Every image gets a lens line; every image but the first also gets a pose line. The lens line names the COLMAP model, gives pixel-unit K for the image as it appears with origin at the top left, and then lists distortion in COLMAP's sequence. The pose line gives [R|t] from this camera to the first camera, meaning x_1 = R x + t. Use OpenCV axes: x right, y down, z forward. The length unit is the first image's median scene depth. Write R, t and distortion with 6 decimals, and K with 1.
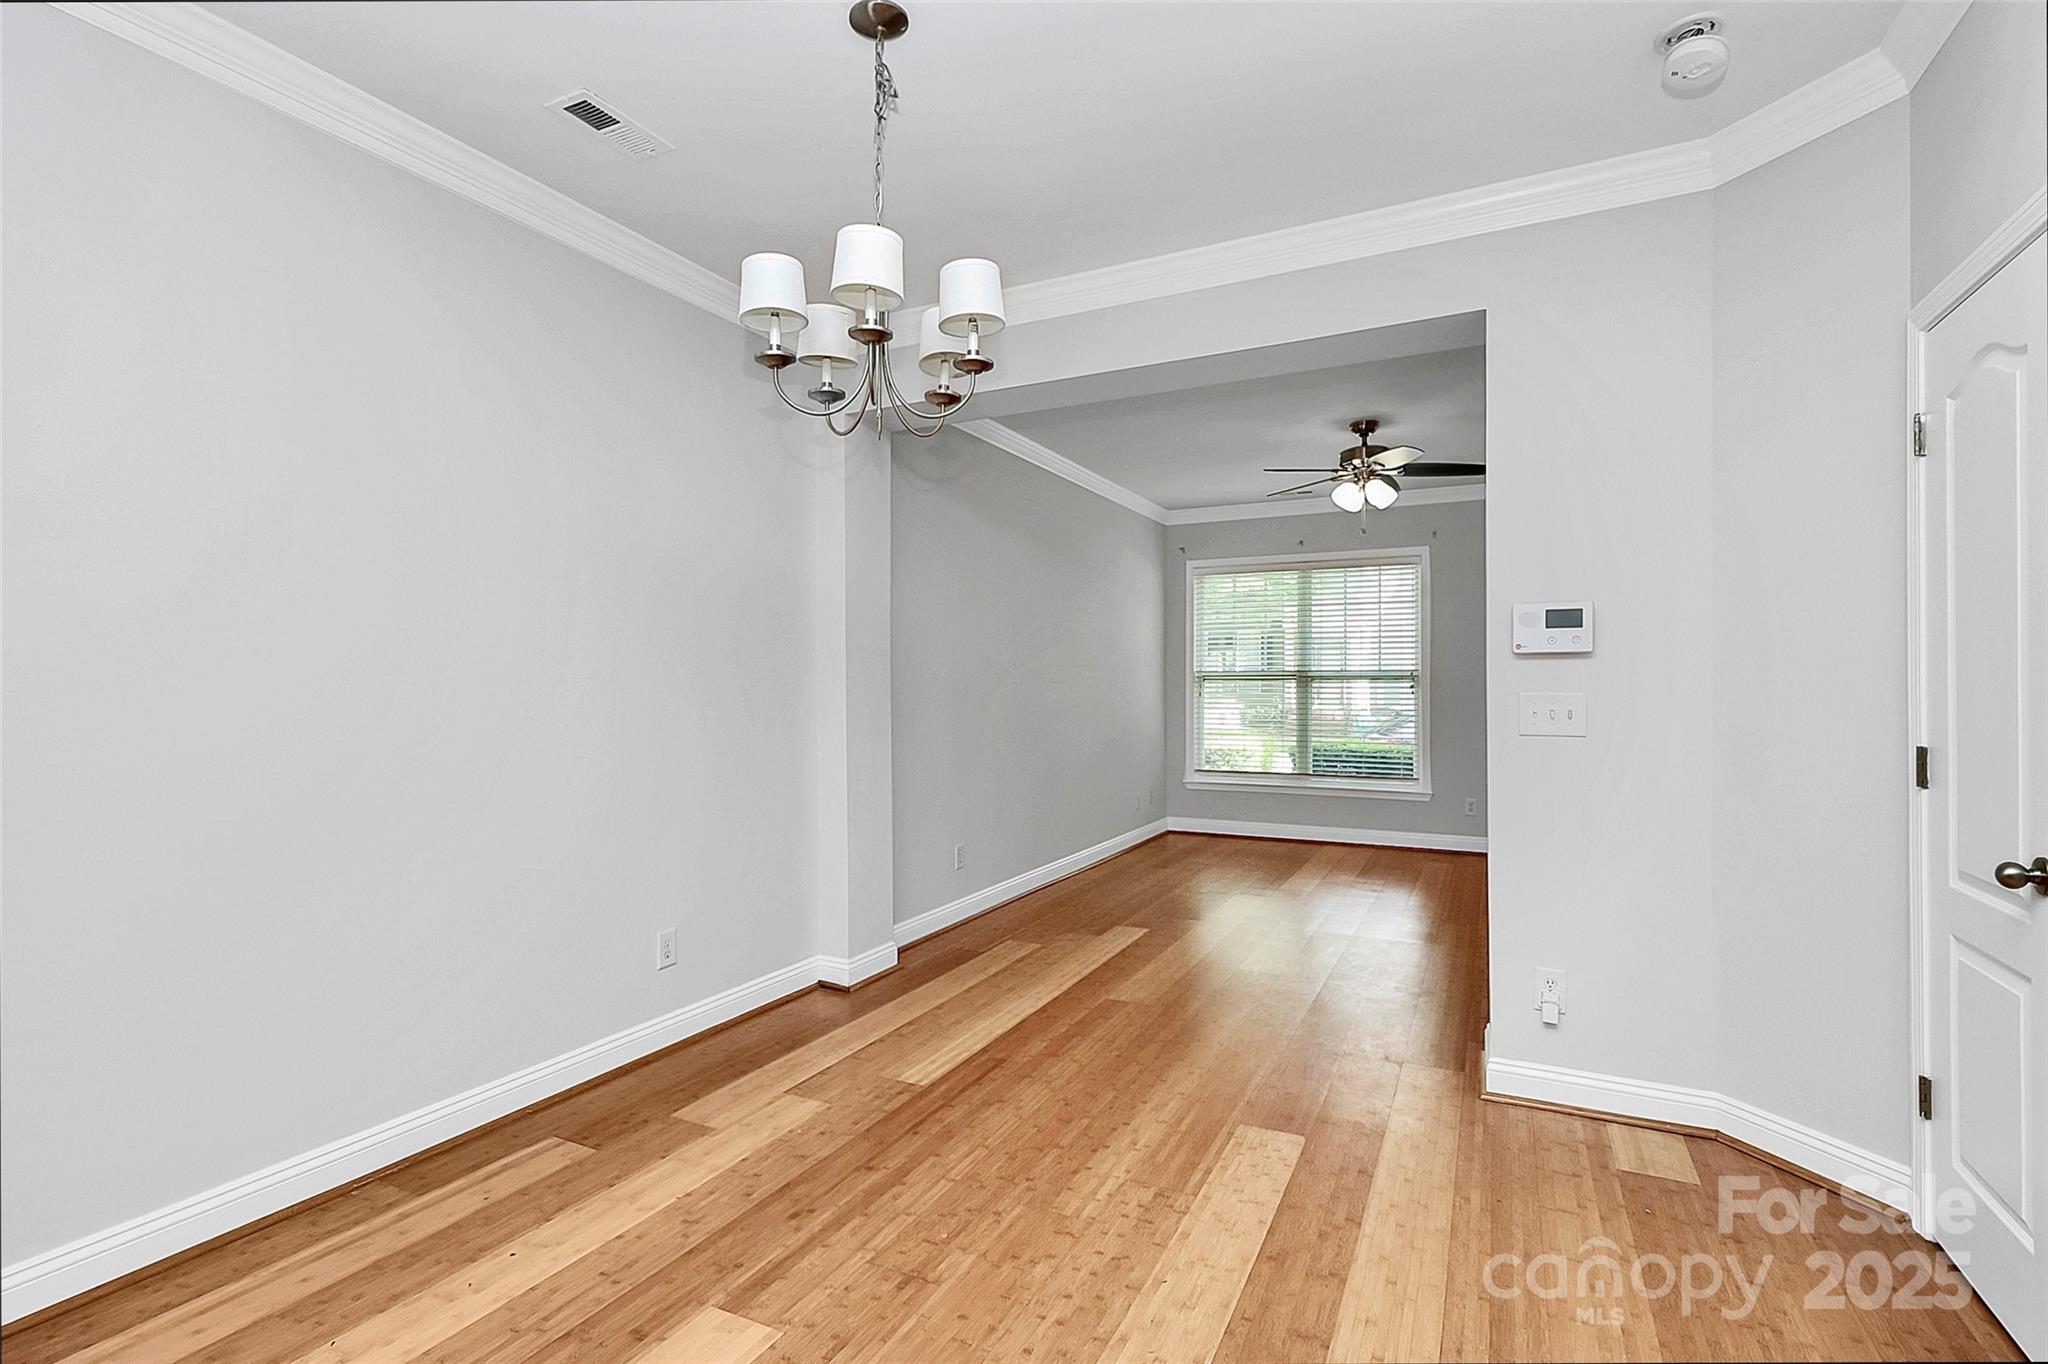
lens RADIAL K [[978.4, 0, 1024.0], [0, 978.4, 682.0], [0, 0, 1]] dist [0.000065, -0.000188]
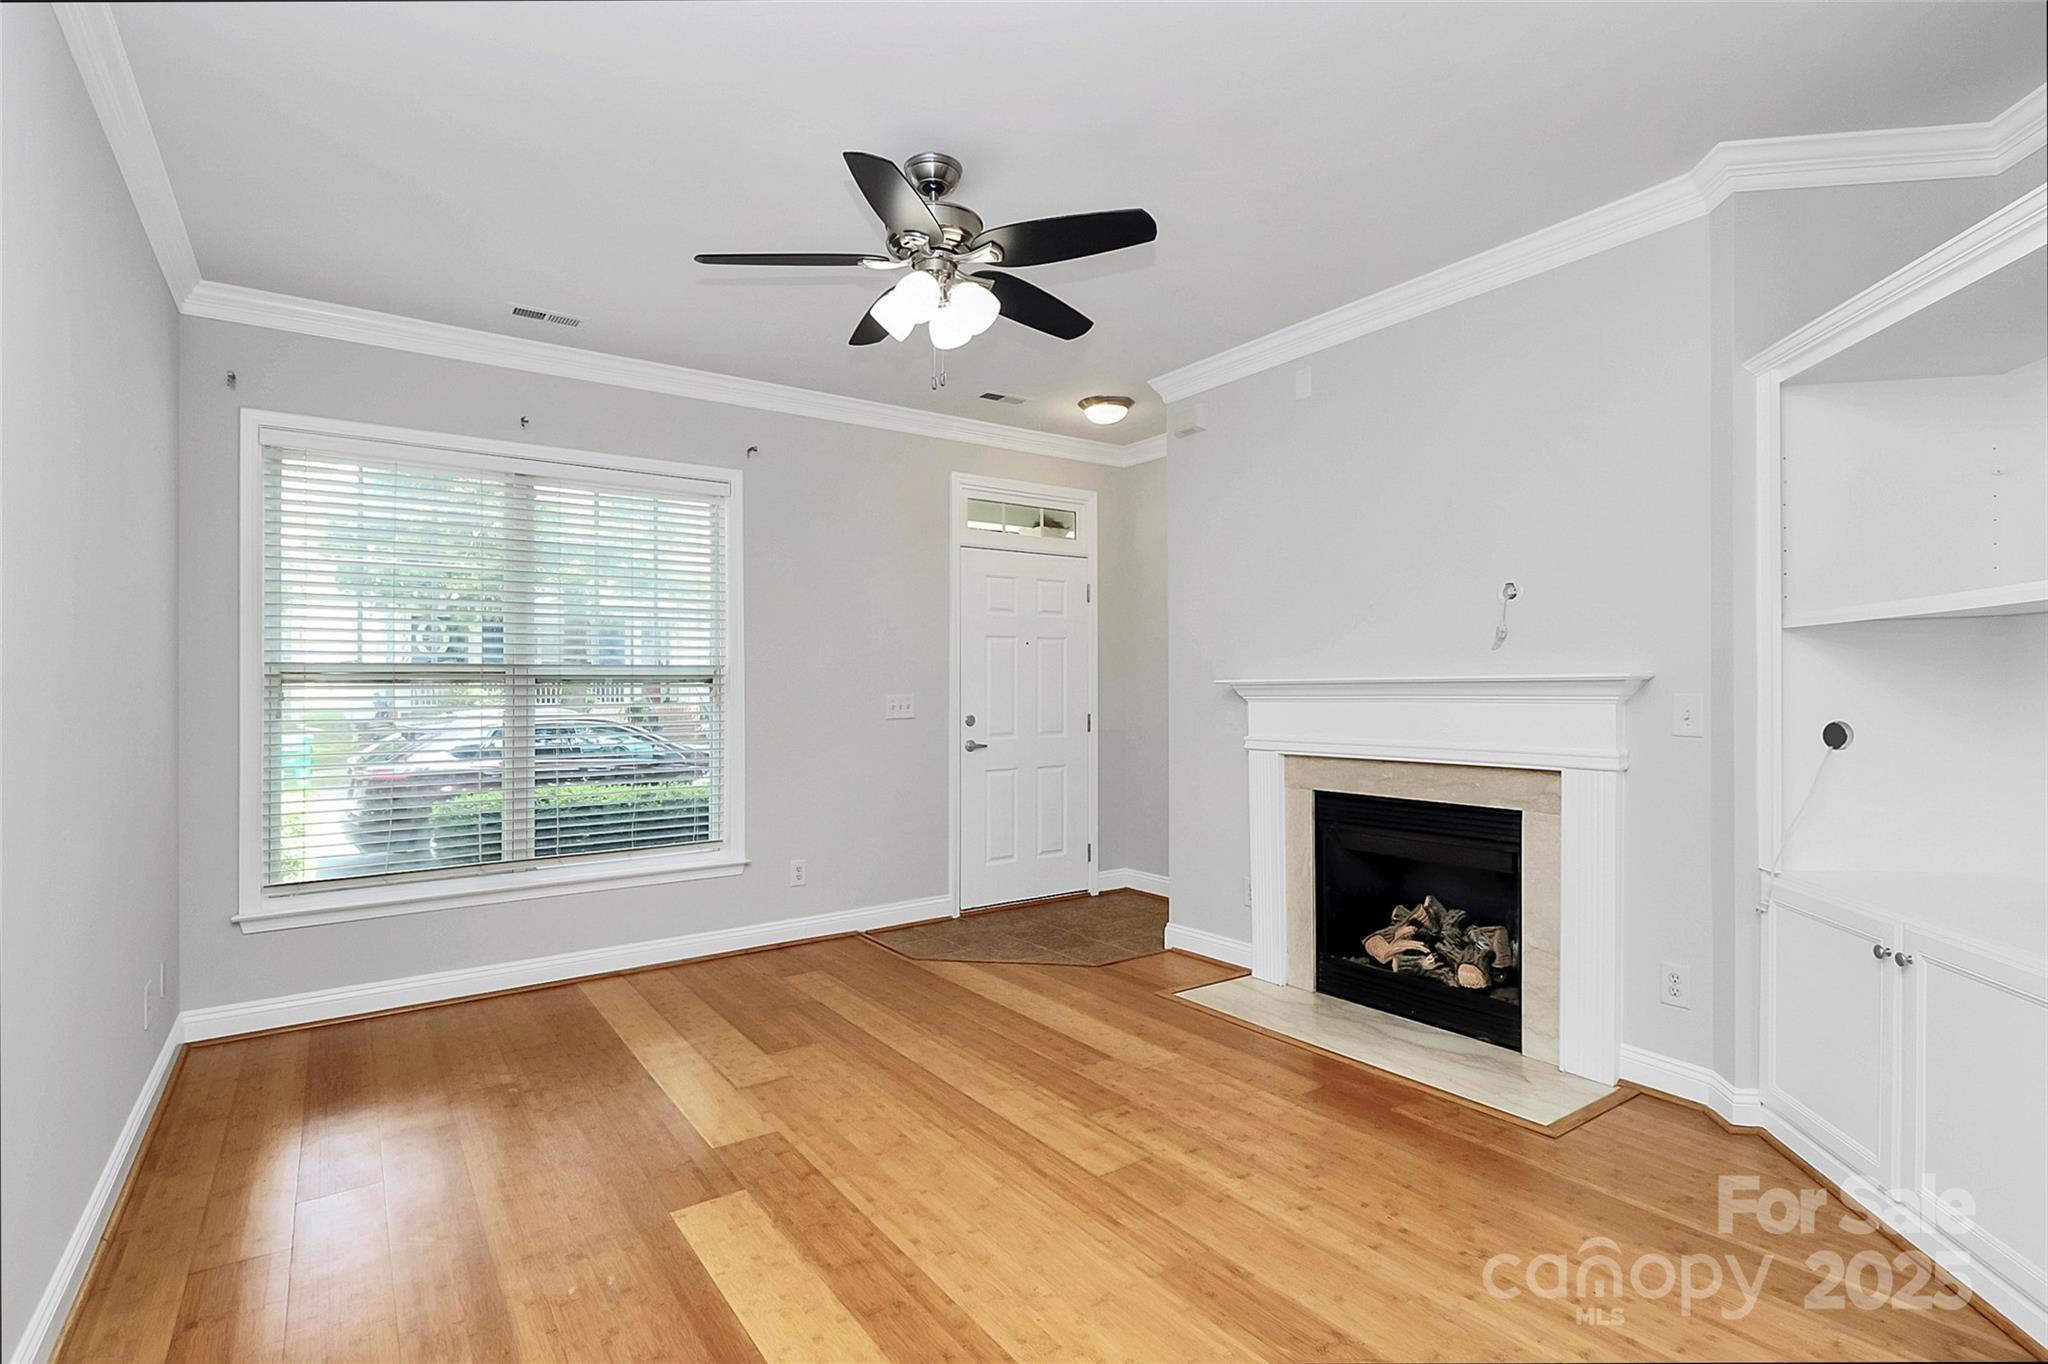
lens RADIAL K [[966.6, 0, 1024.0], [0, 966.6, 682.0], [0, 0, 1]] dist [-0.013266, -0.000150]
pose [[0.474342, 0.000447, 0.880340, -0.124815], [0.005474, 0.999979, -0.003458, 0.002461], [-0.880323, 0.006460, 0.474330, 1.396531]]
